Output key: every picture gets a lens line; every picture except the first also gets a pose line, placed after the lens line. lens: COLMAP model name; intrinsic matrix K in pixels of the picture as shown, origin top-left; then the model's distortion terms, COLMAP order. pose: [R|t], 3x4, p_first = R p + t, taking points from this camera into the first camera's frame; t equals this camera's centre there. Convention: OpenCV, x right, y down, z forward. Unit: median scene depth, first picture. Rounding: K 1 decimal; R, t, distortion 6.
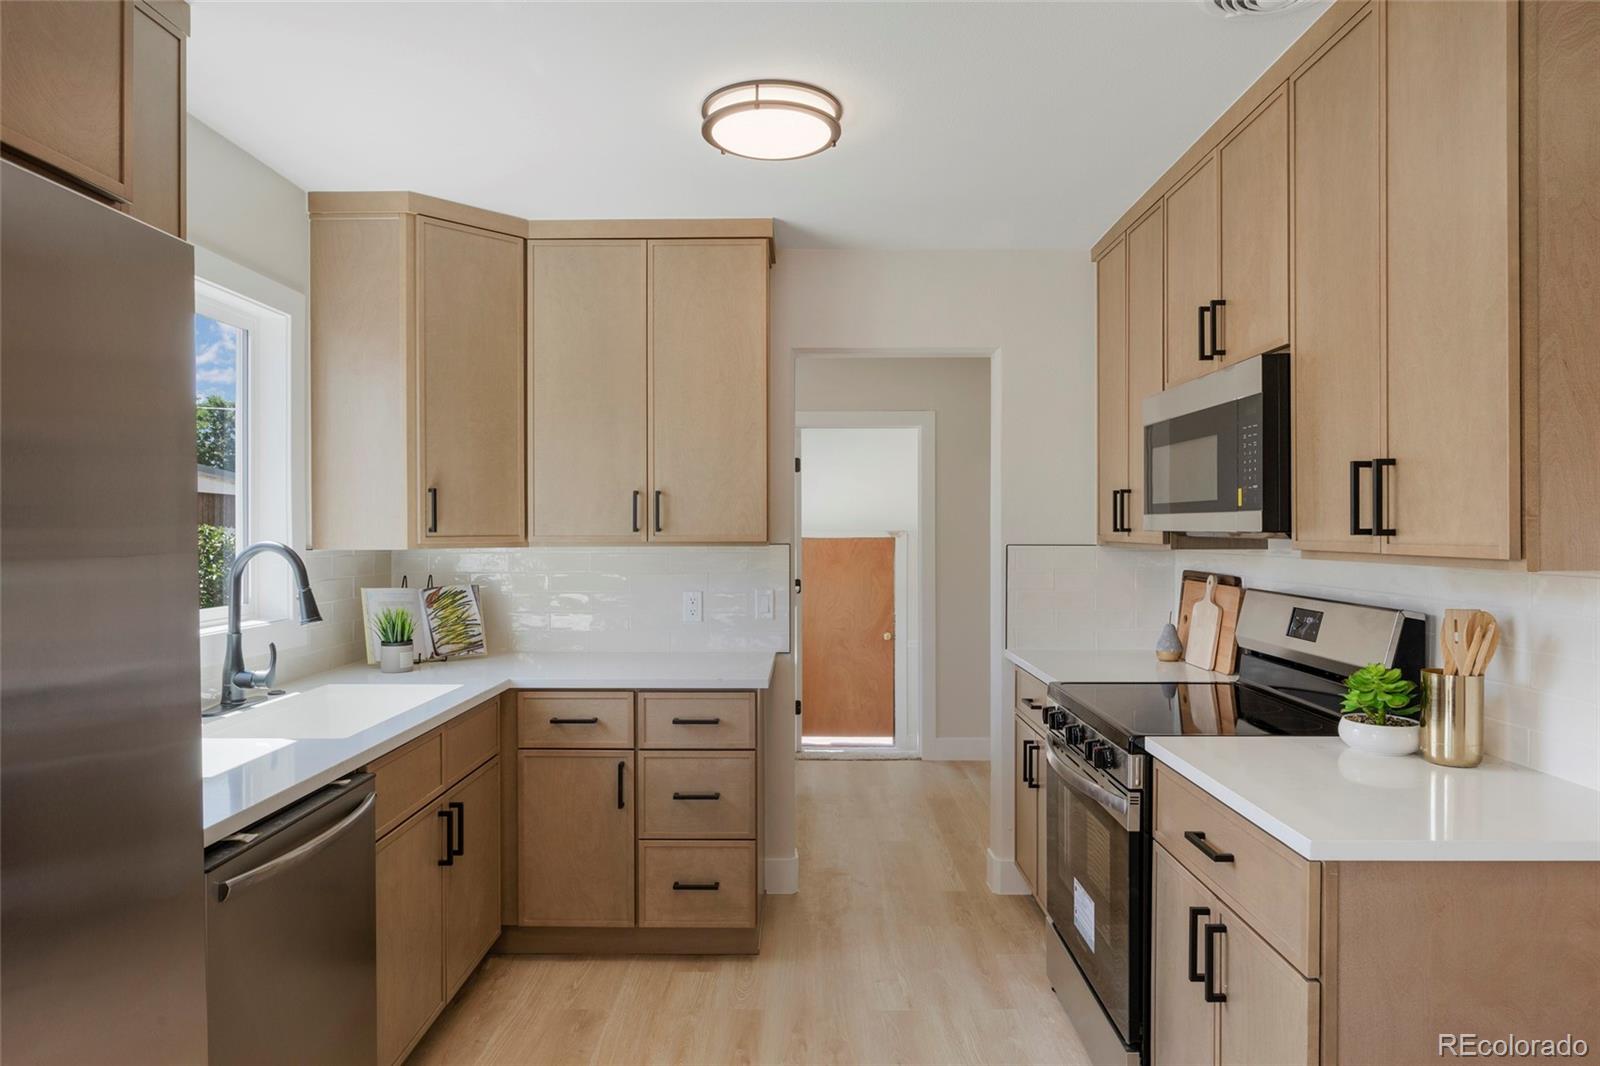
lens RADIAL K [[981.6, 0, 794.8], [0, 981.6, 533.8], [0, 0, 1]] dist [-0.005642, 0.000547]
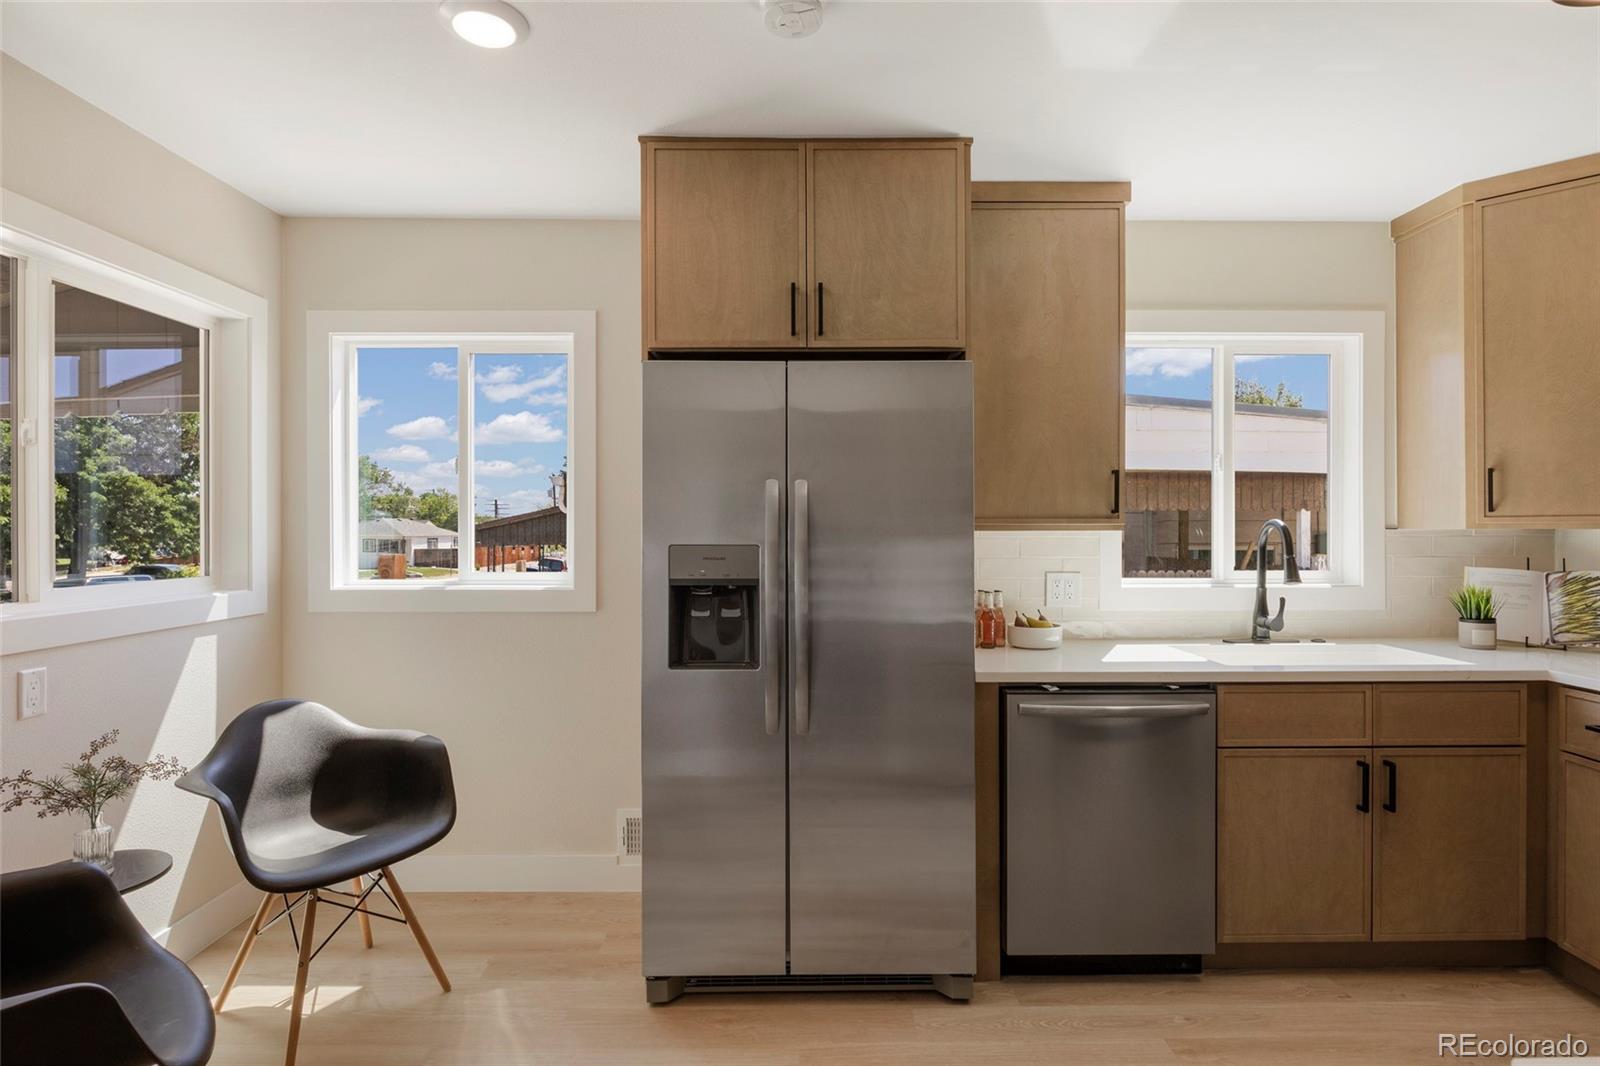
lens RADIAL K [[794.5, 0, 801.3], [0, 794.5, 522.4], [0, 0, 1]] dist [-0.006943, -0.000854]
pose [[0.021705, -0.004001, -0.999756, 0.430535], [-0.004593, 0.999981, -0.004102, 0.015695], [0.999754, 0.004681, 0.021686, 0.285231]]
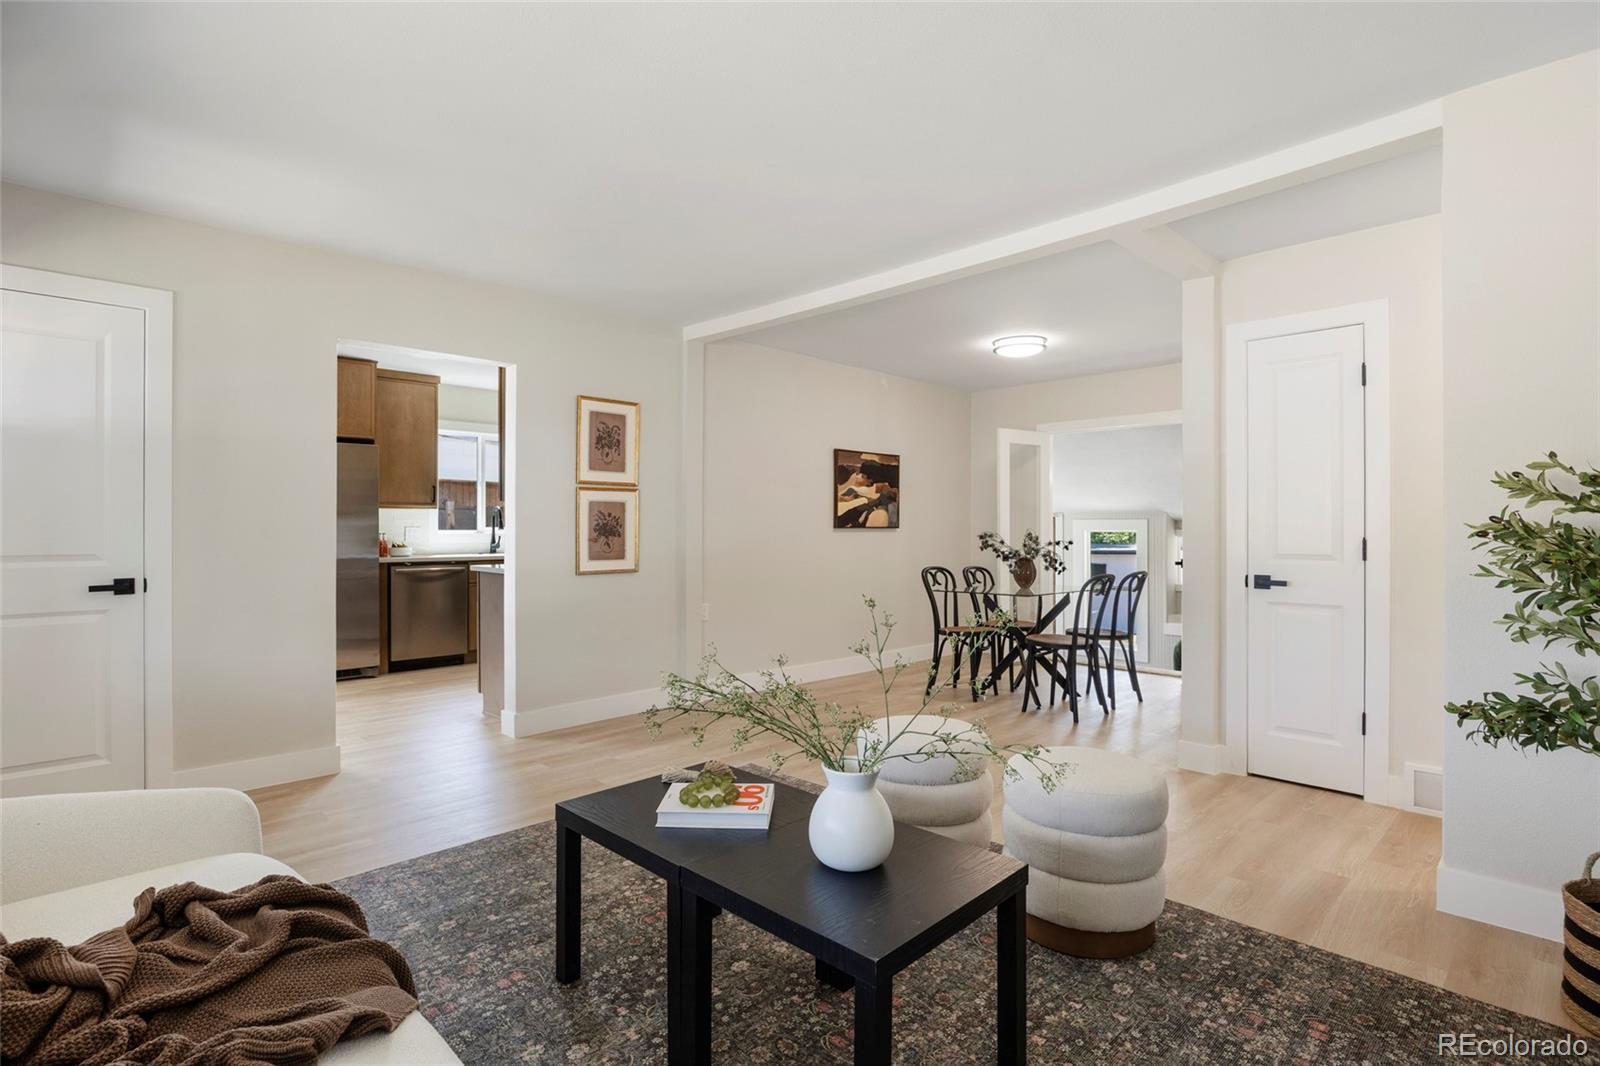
lens RADIAL K [[794.5, 0, 803.2], [0, 794.5, 529.3], [0, 0, 1]] dist [-0.006943, -0.000854]
pose [[0.715163, 0.005078, -0.698939, 1.869308], [-0.005576, 0.999983, 0.001560, 0.066142], [0.698935, 0.002782, 0.715180, -0.221702]]
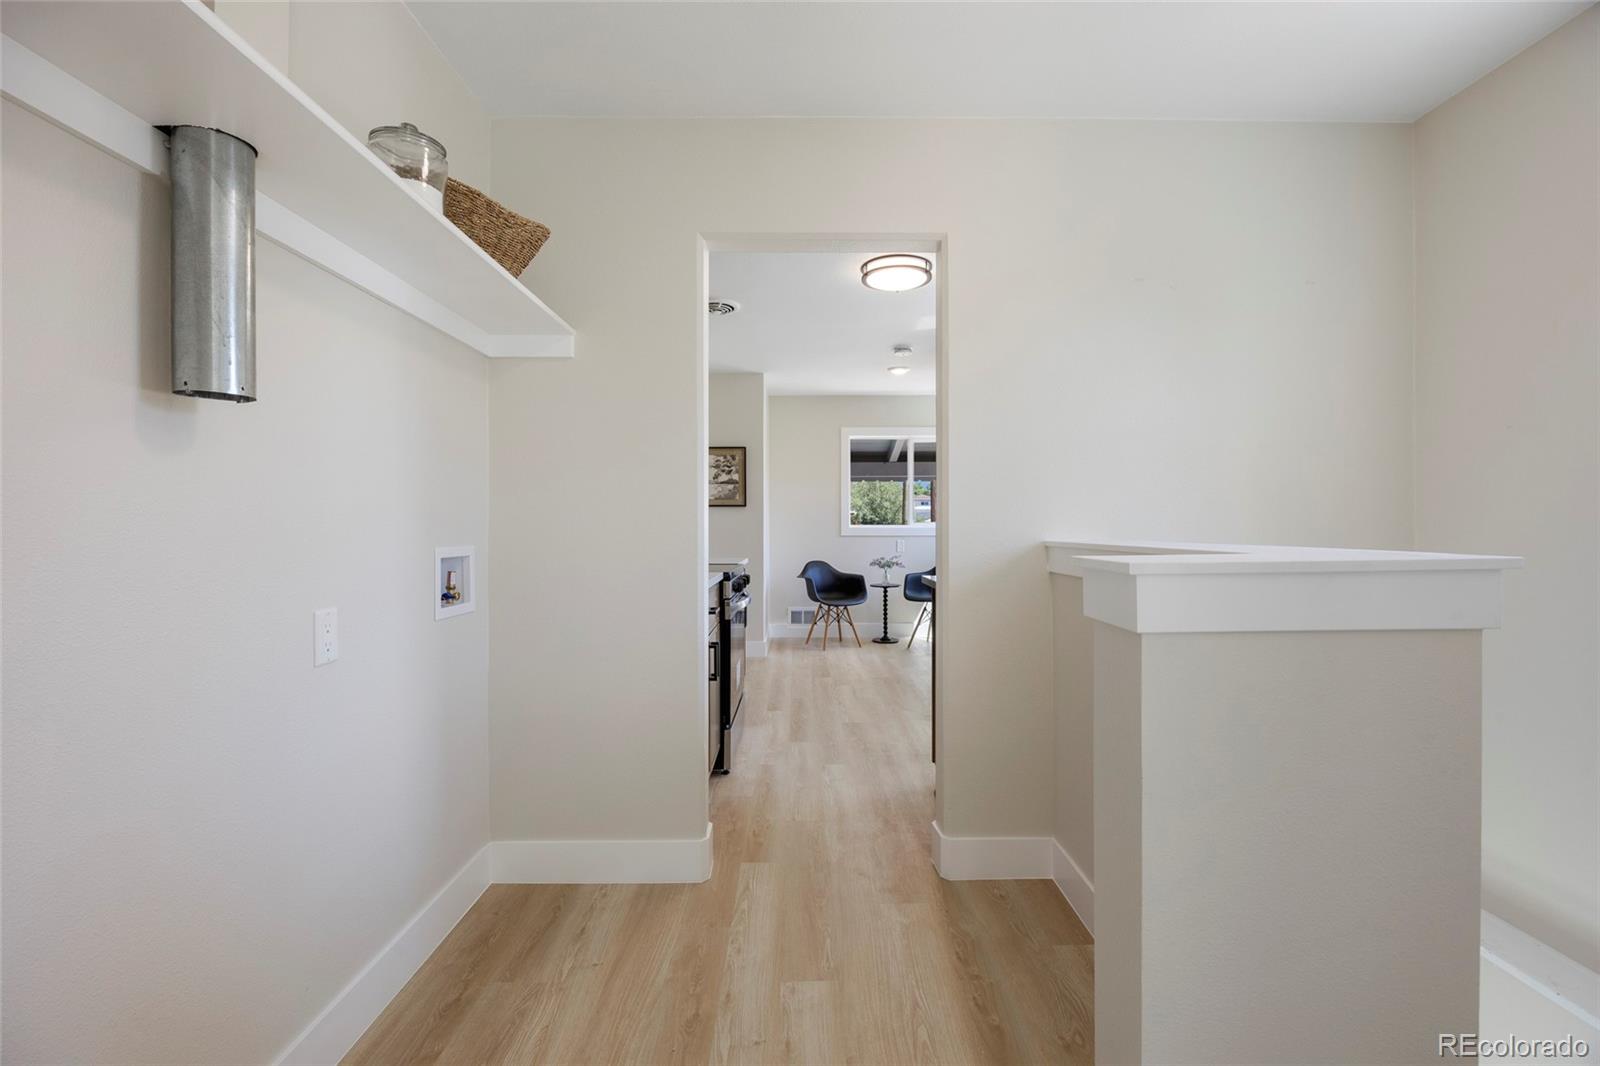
lens RADIAL K [[745.9, 0, 800.3], [0, 745.9, 531.4], [0, 0, 1]] dist [-0.000902, -0.000075]
pose [[-0.999750, -0.000575, -0.022373, 0.166781], [-0.000730, 0.999976, 0.006914, 0.075405], [0.022368, 0.006929, -0.999726, 2.020840]]
